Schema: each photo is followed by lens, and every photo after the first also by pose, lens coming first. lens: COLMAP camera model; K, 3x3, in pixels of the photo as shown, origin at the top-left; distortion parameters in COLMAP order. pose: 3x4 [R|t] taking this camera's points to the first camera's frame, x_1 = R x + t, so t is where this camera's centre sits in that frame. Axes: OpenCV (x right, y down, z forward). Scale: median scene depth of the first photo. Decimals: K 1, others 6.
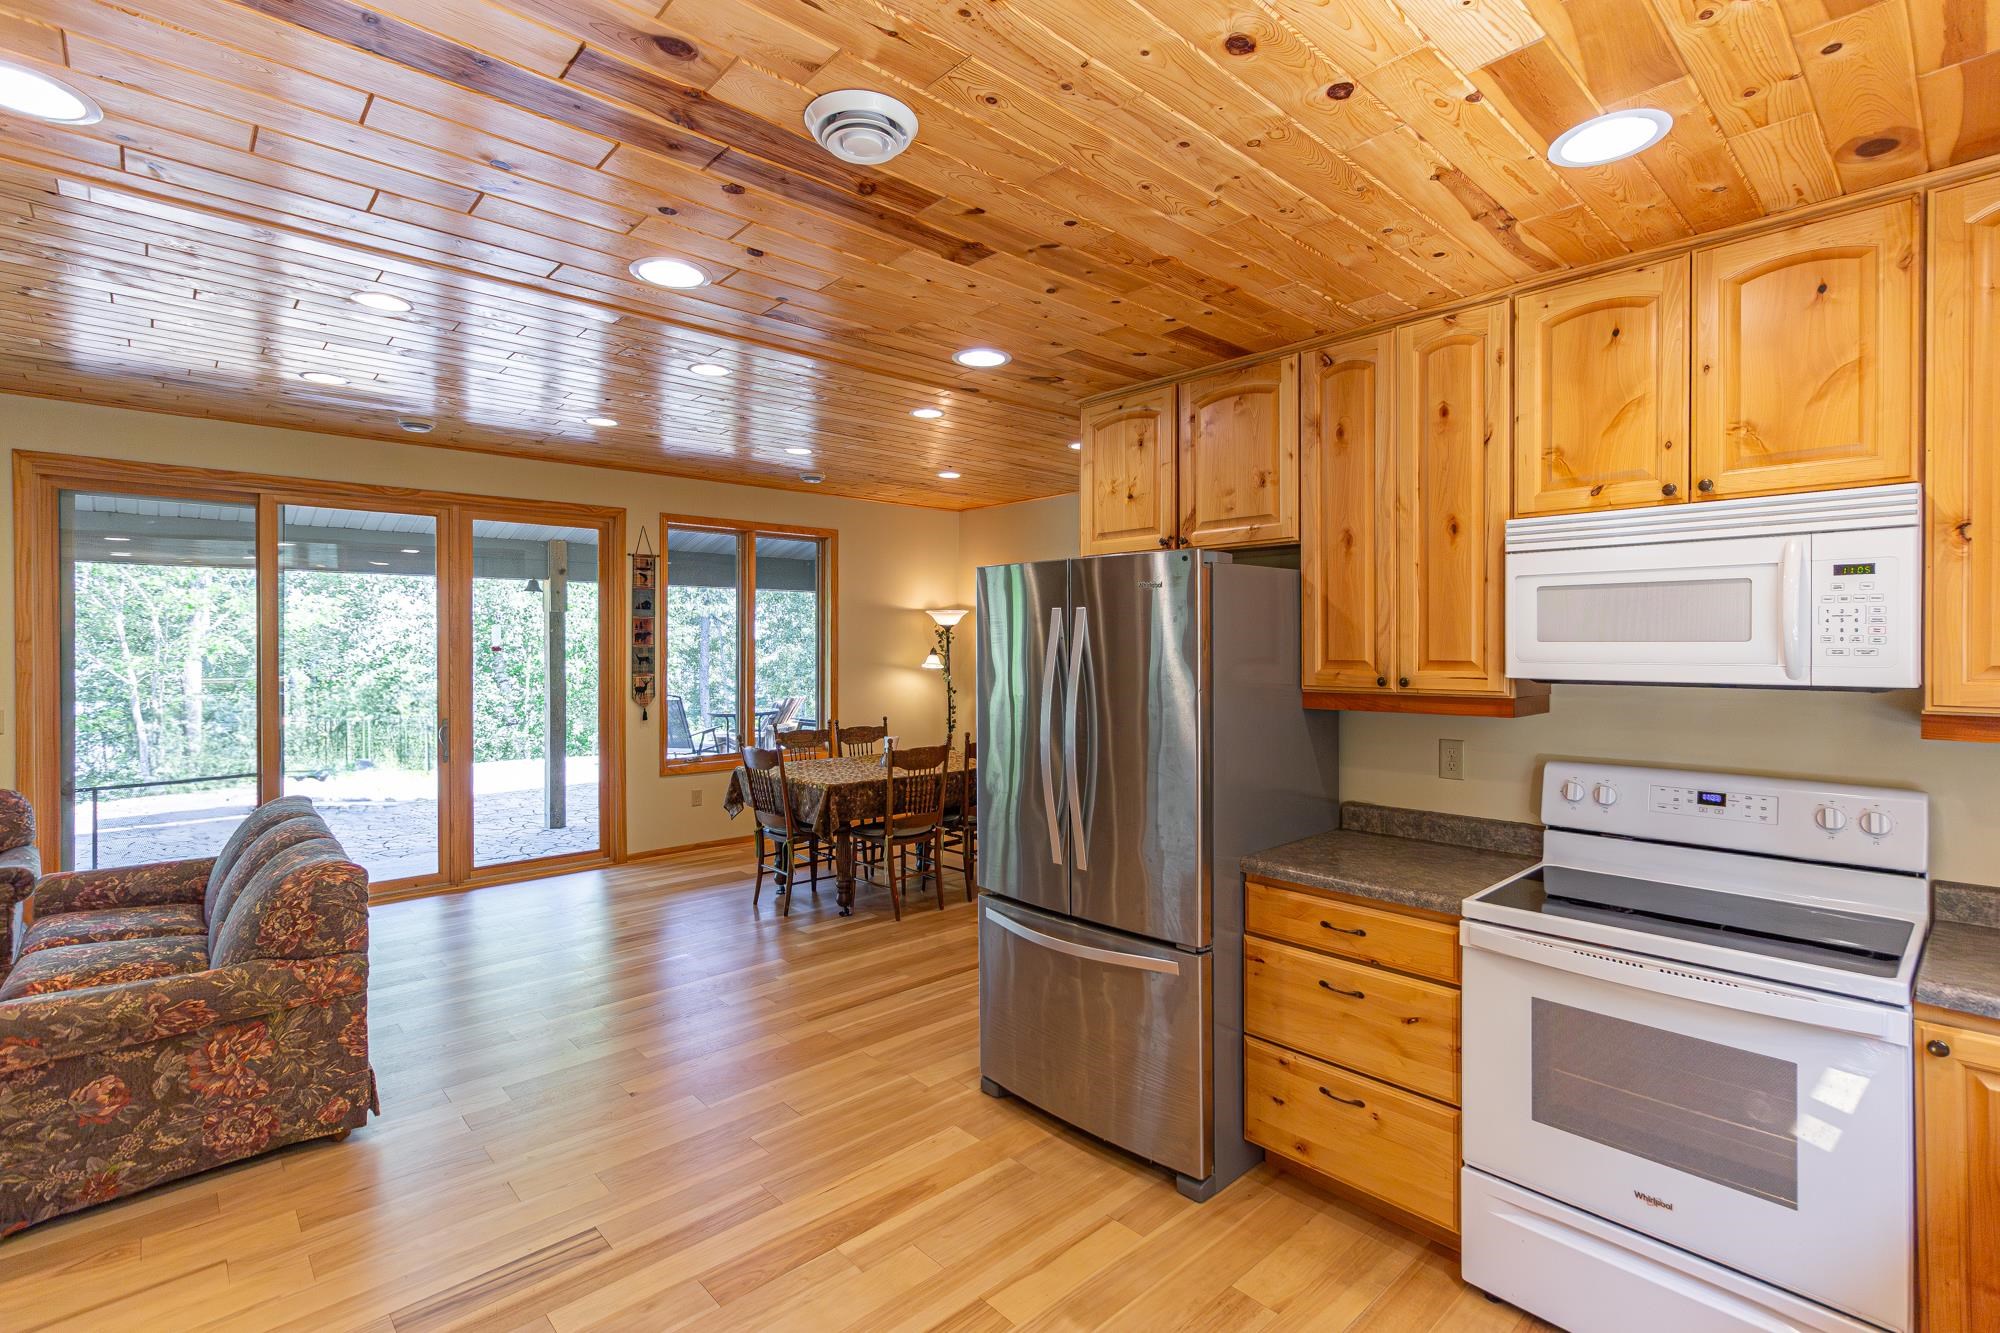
lens RADIAL K [[950.7, 0, 1011.9], [0, 950.7, 654.3], [0, 0, 1]] dist [0.000871, 0.001374]
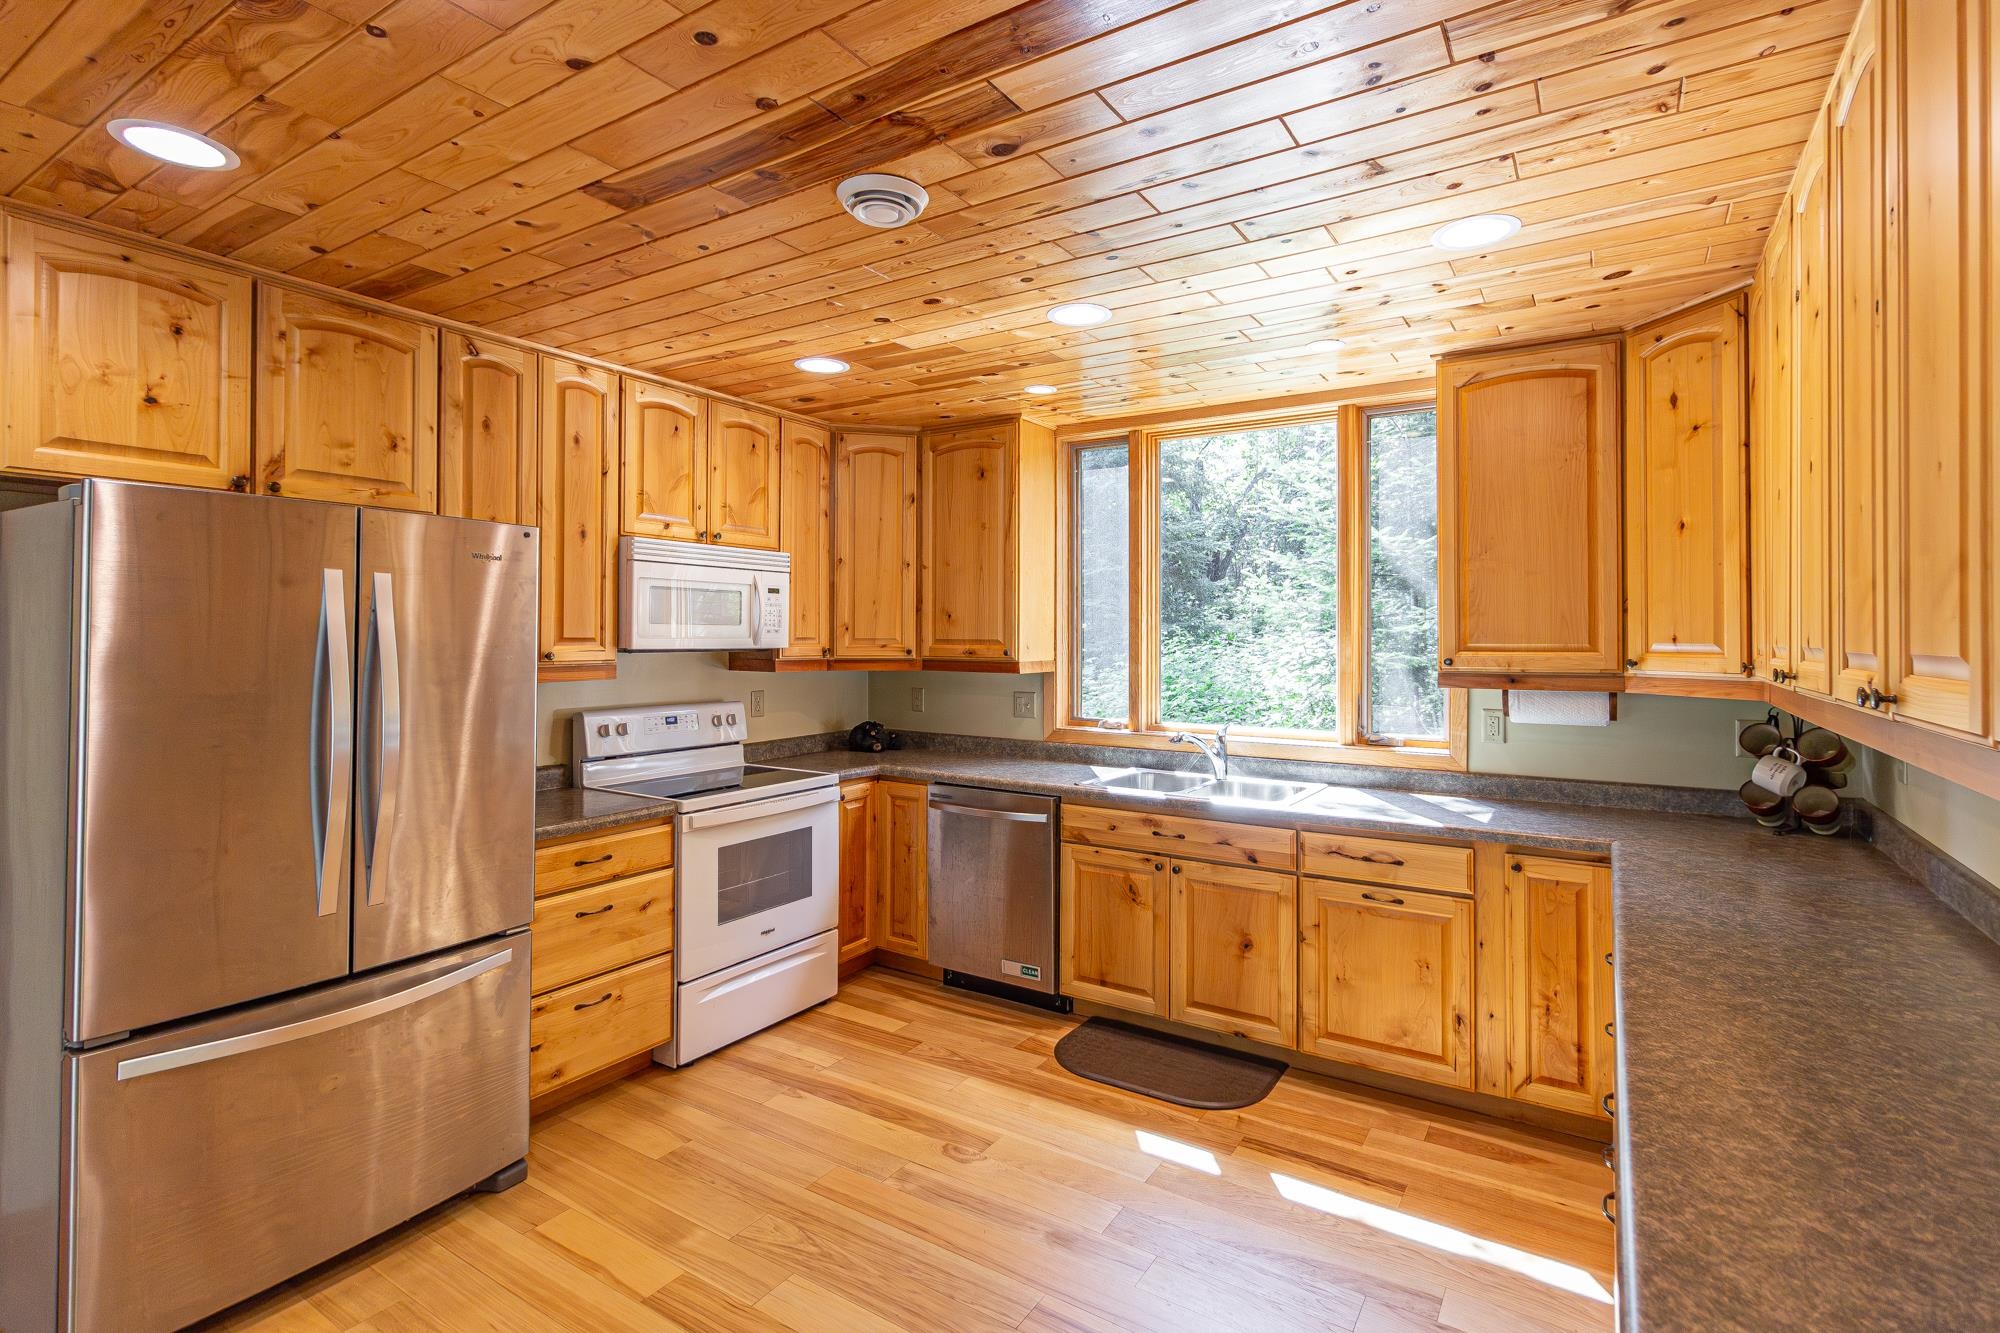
lens RADIAL K [[950.7, 0, 1040.5], [0, 950.7, 630.4], [0, 0, 1]] dist [0.000871, 0.001374]
pose [[-0.279466, 0.005720, 0.960139, -1.031063], [0.004217, 0.999980, -0.004730, 0.006496], [-0.960146, 0.002727, -0.279485, 0.848701]]
